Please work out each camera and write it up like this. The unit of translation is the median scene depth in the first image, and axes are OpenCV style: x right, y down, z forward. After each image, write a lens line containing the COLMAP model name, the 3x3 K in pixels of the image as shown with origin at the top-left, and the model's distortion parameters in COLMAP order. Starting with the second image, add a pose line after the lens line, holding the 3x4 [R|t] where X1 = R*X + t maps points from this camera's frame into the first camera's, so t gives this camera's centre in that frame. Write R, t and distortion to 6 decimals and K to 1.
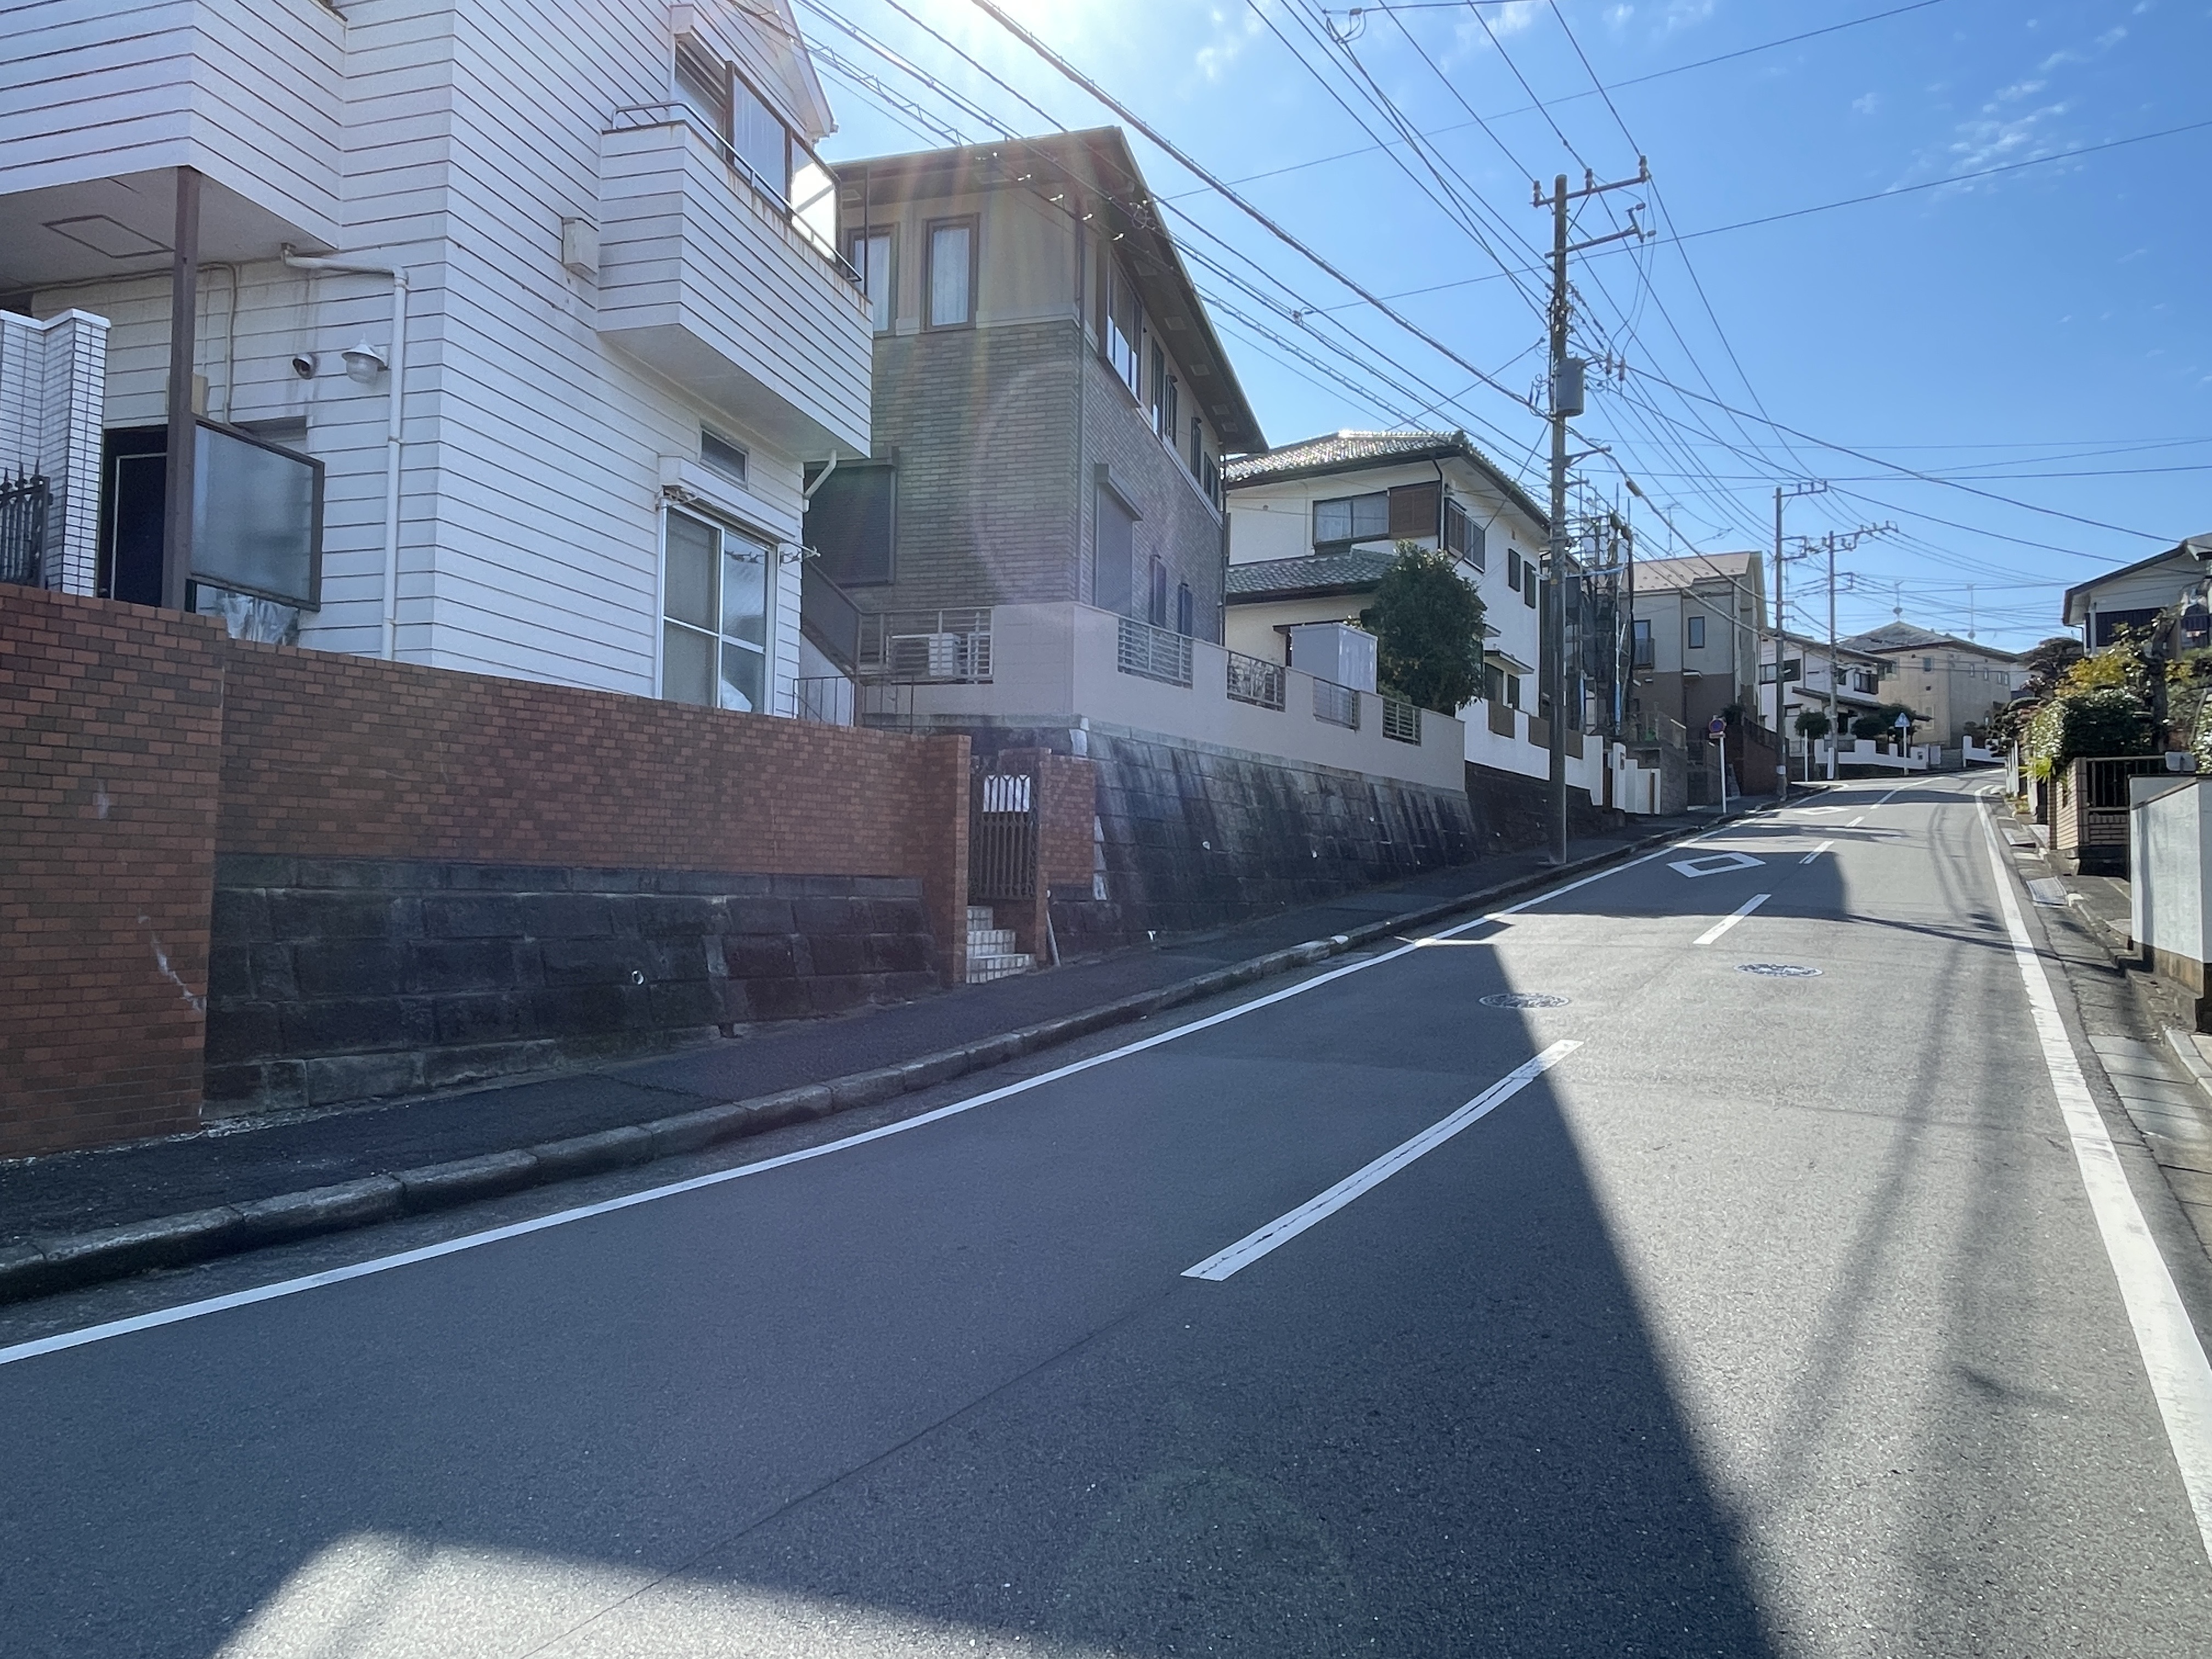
lens RADIAL K [[1365.7, 0, 1111.8], [0, 1365.7, 818.7], [0, 0, 1]] dist [-0.000474, -0.003071]
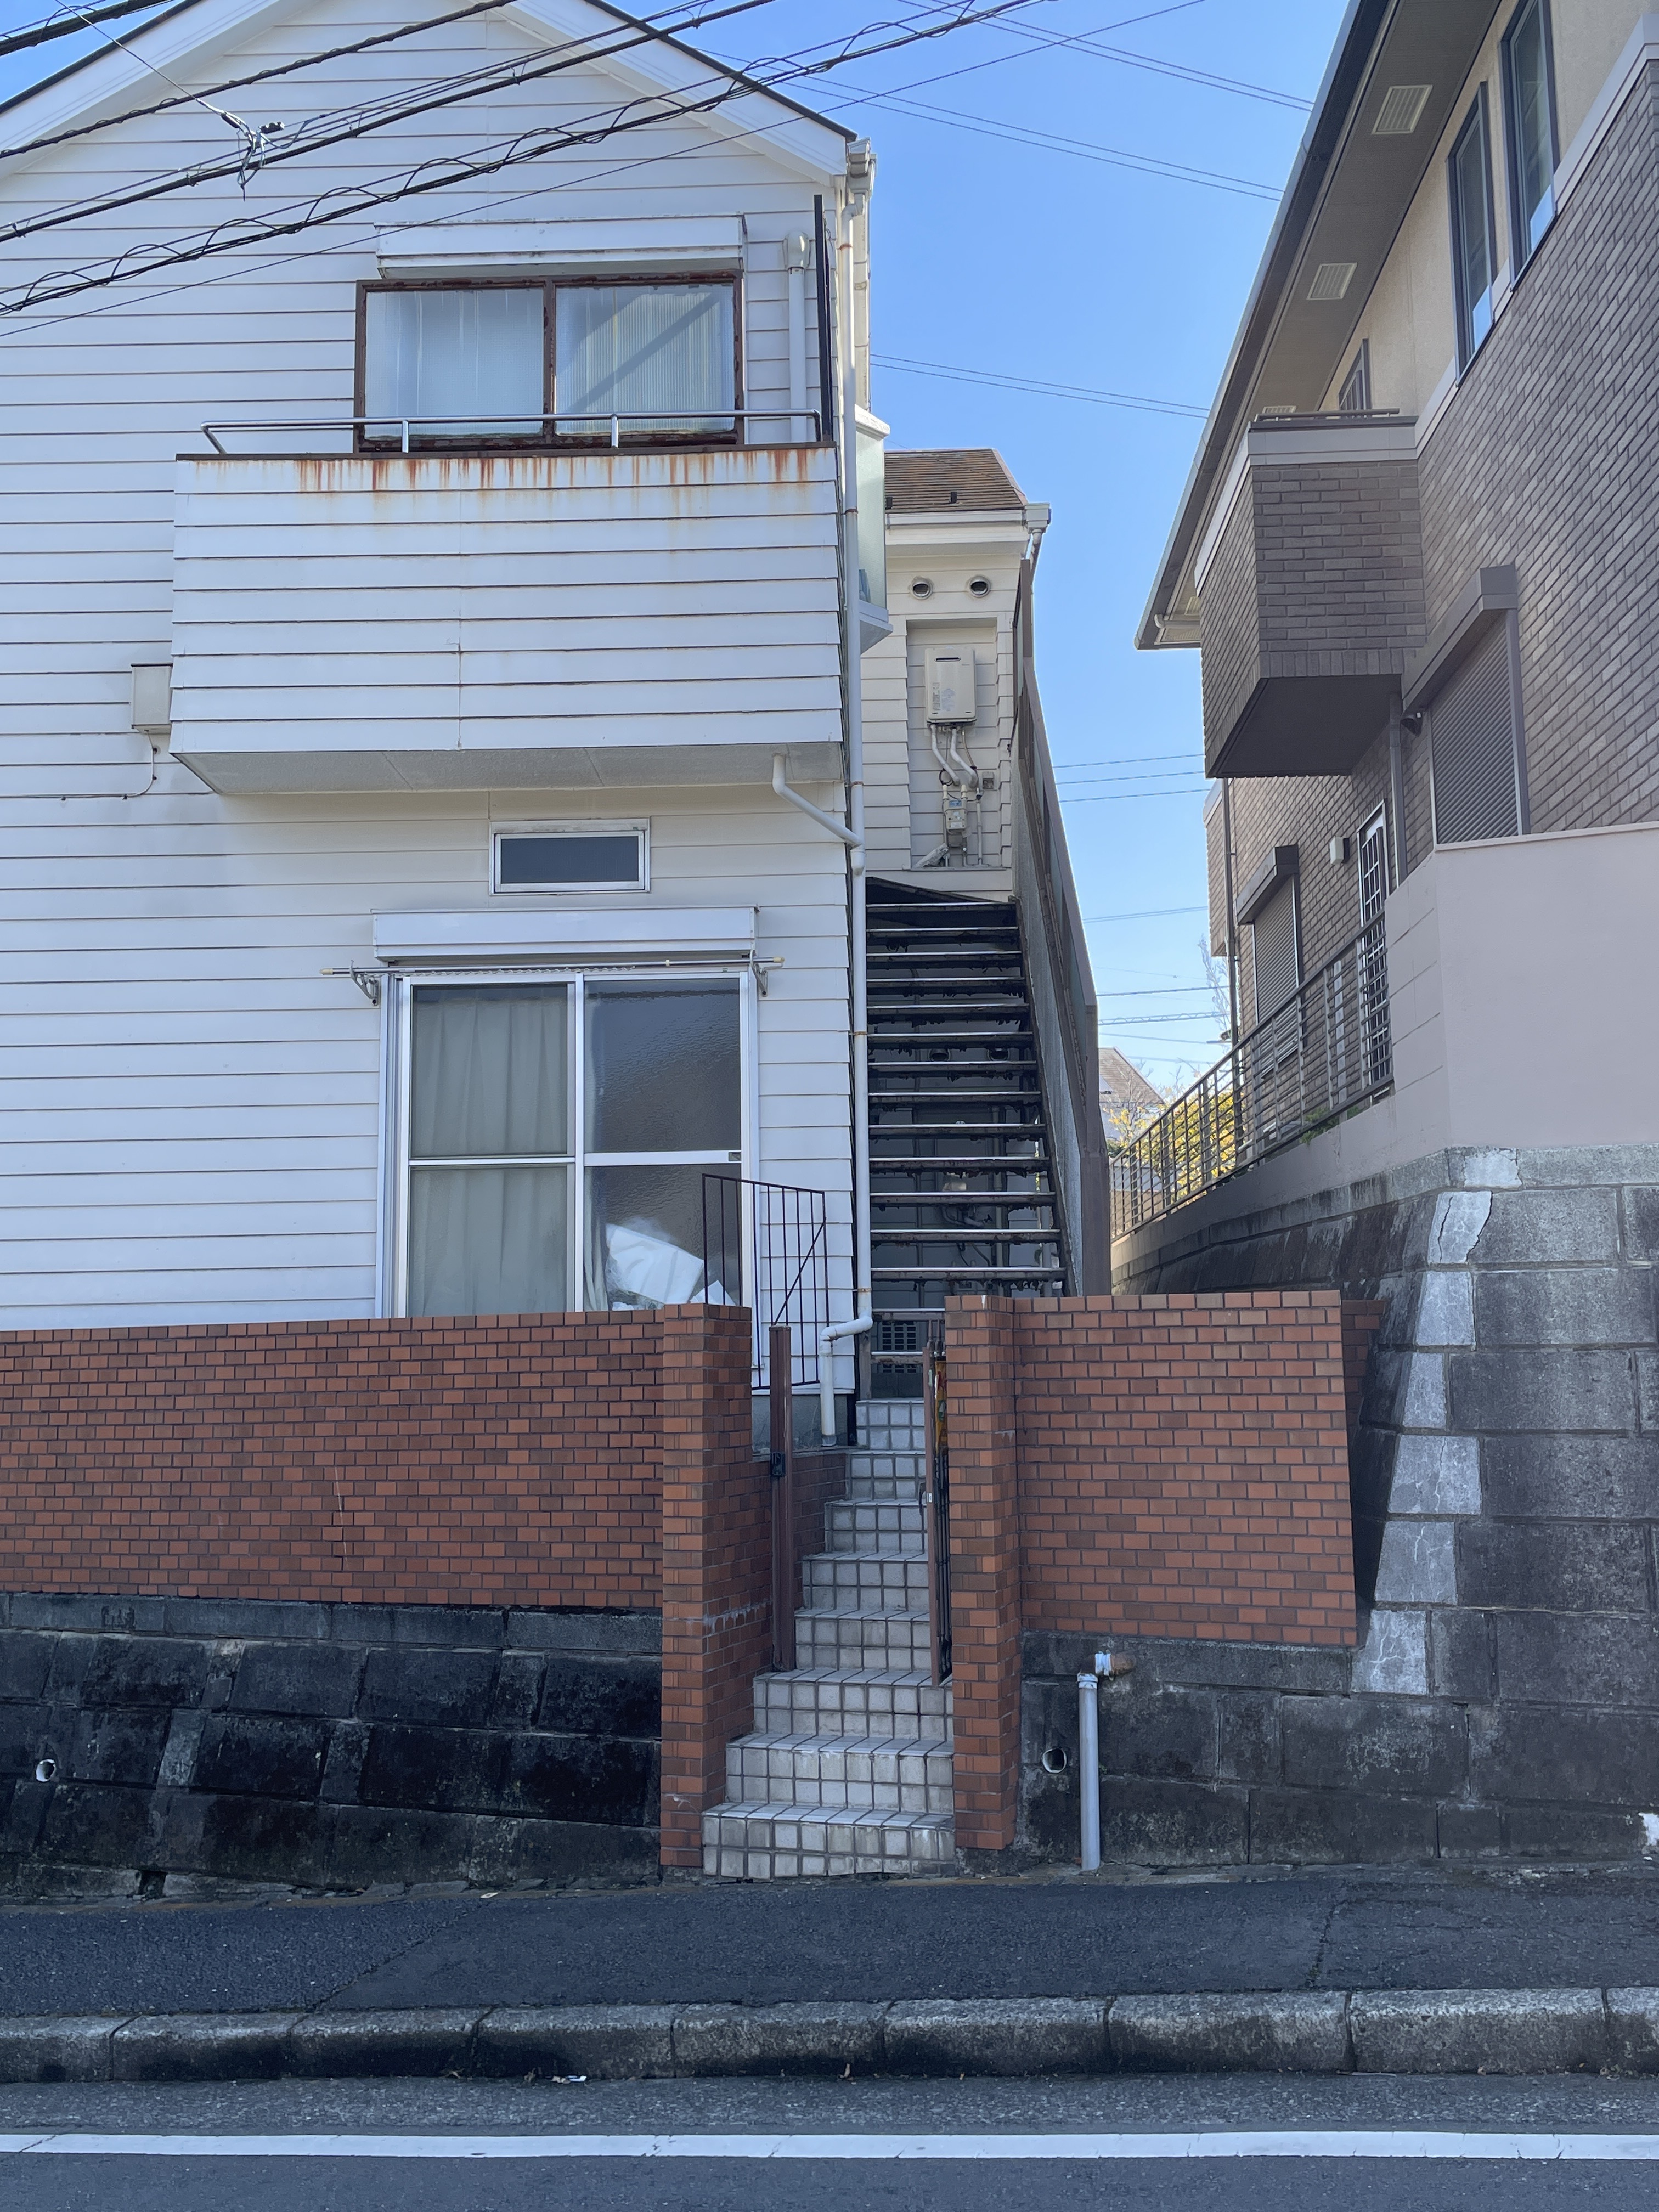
lens RADIAL K [[2030.7, 0, 837.4], [0, 2030.7, 1091.9], [0, 0, 1]] dist [0.109952, -0.153104]
pose [[0.232645, -0.155721, -0.960014, 0.785577], [0.062653, 0.987448, -0.144988, -0.038926], [0.970542, -0.026417, 0.239481, 1.213073]]
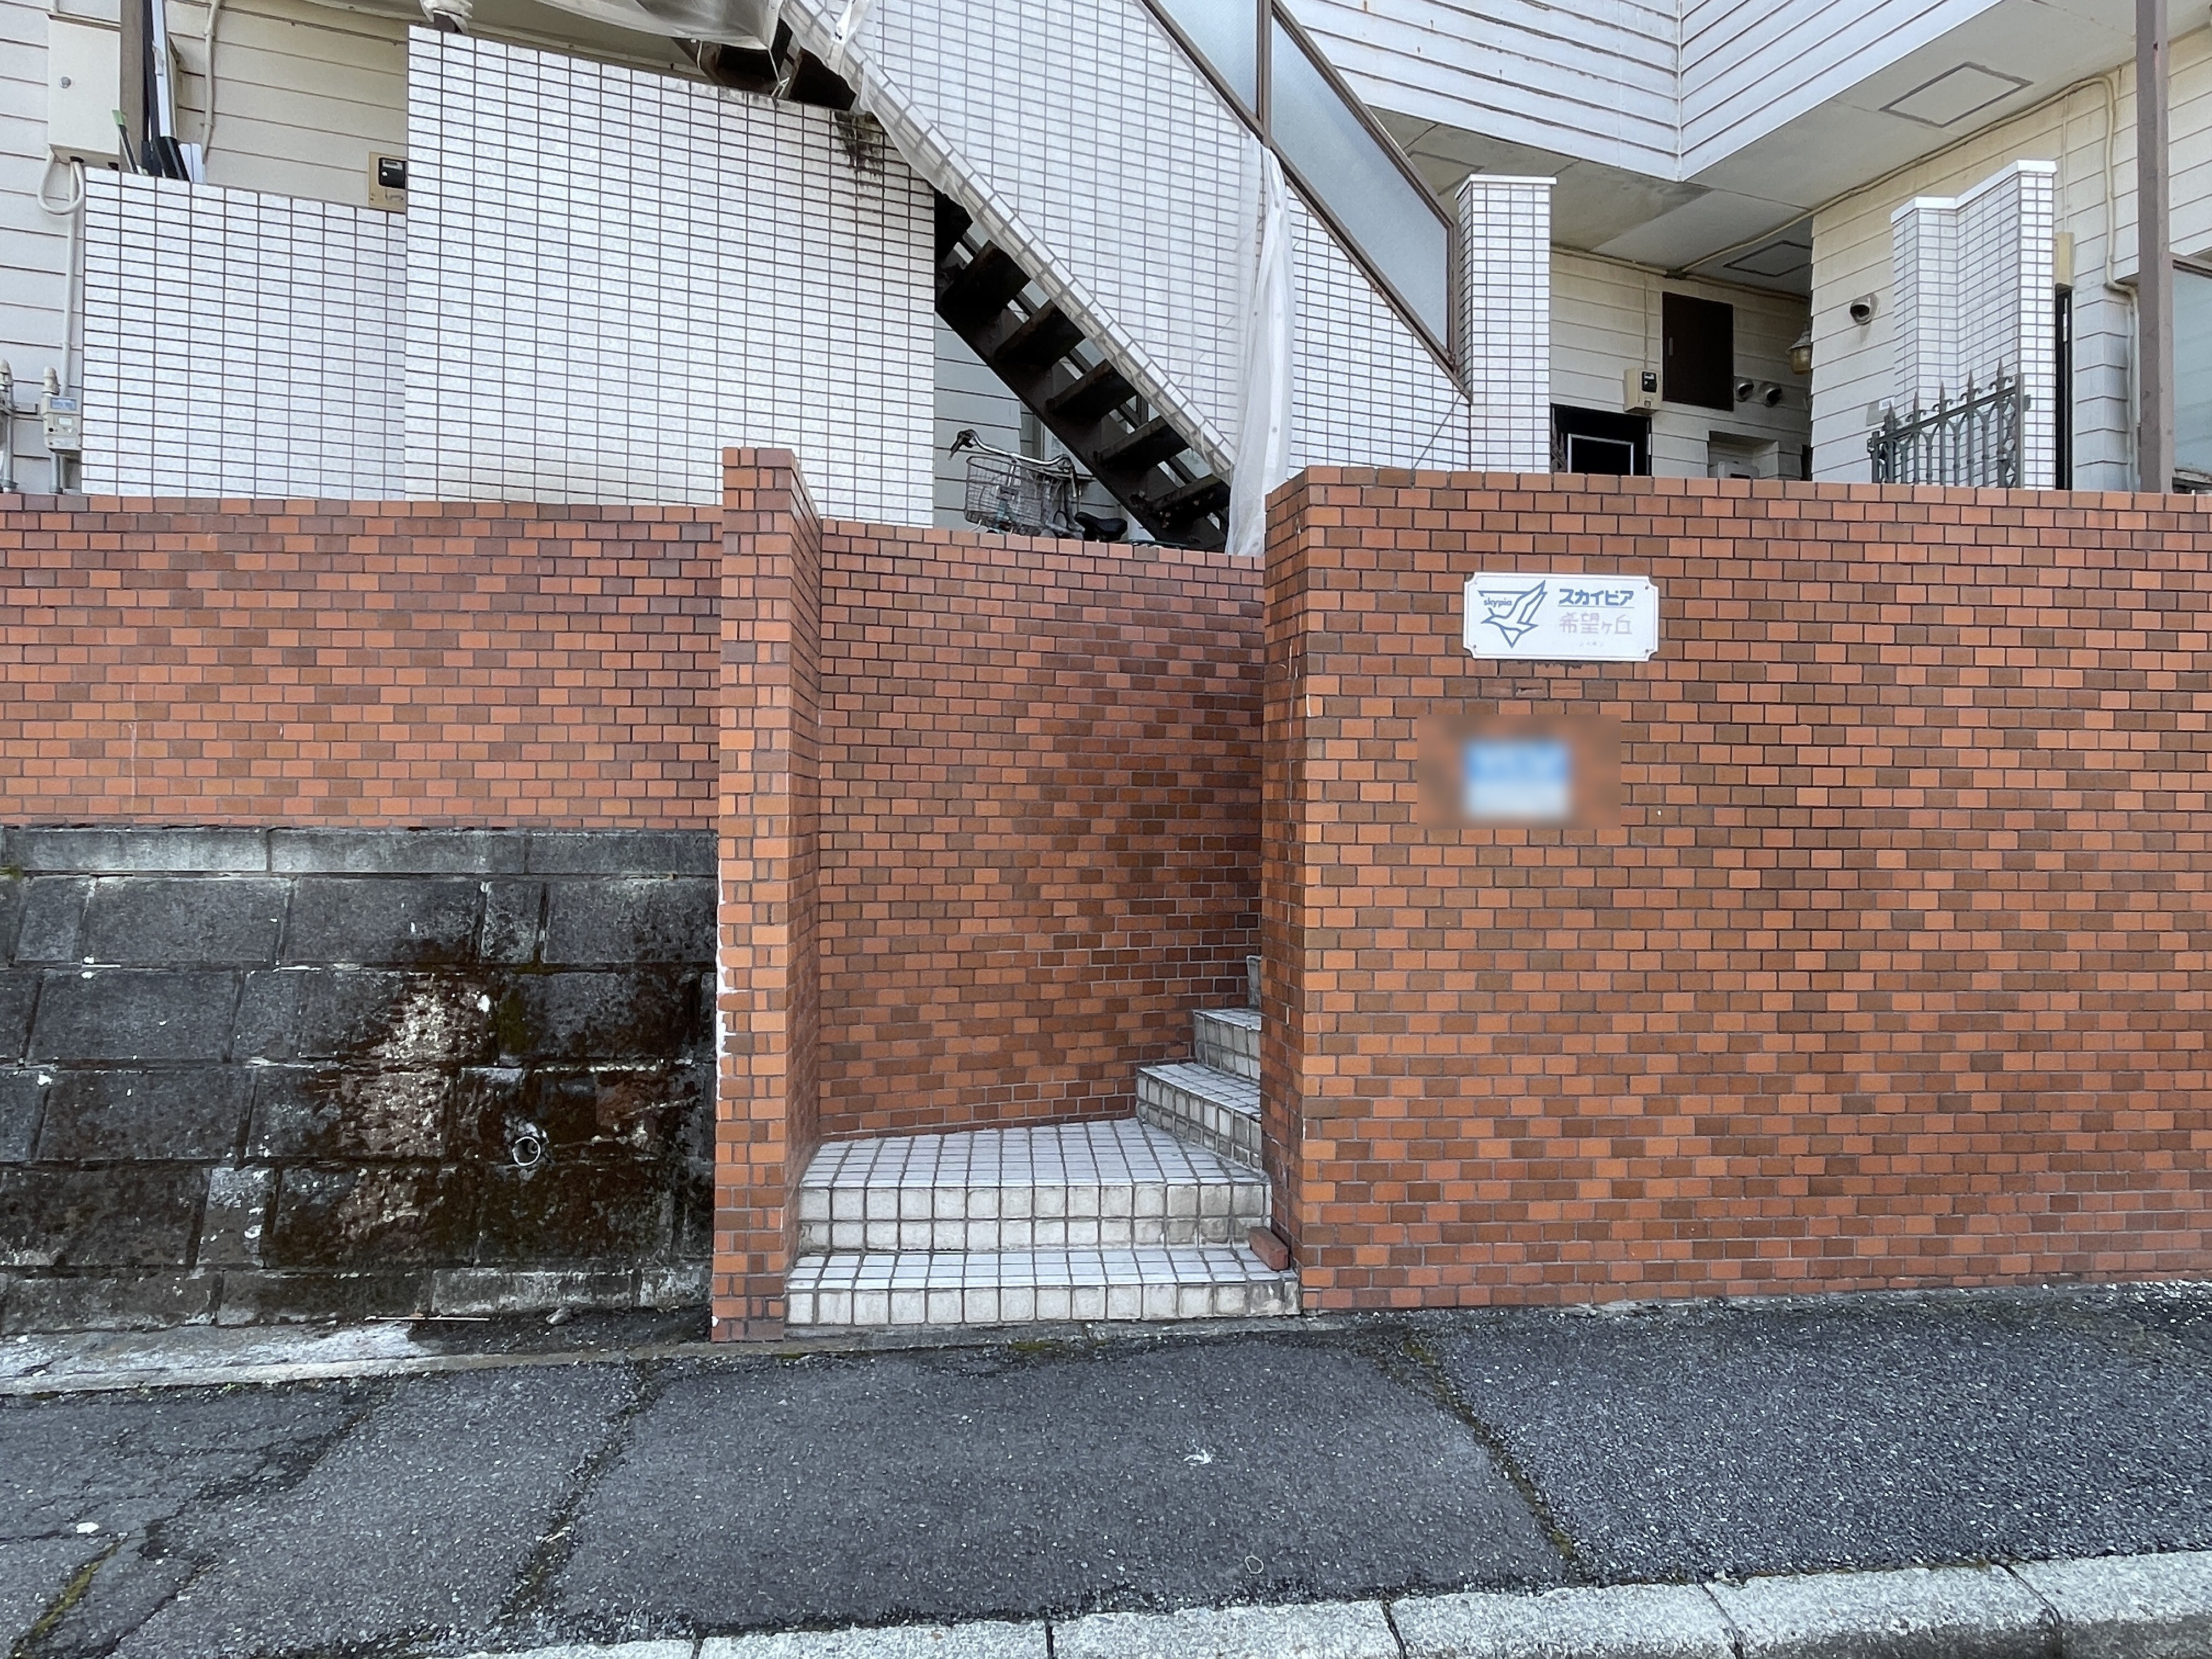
lens RADIAL K [[1365.7, 0, 1111.8], [0, 1365.7, 818.7], [0, 0, 1]] dist [-0.000474, -0.003071]
pose [[0.606016, -0.013684, -0.795335, -0.392723], [0.040360, 0.999093, 0.013563, -0.021215], [0.794428, -0.040319, 0.606018, 0.076056]]
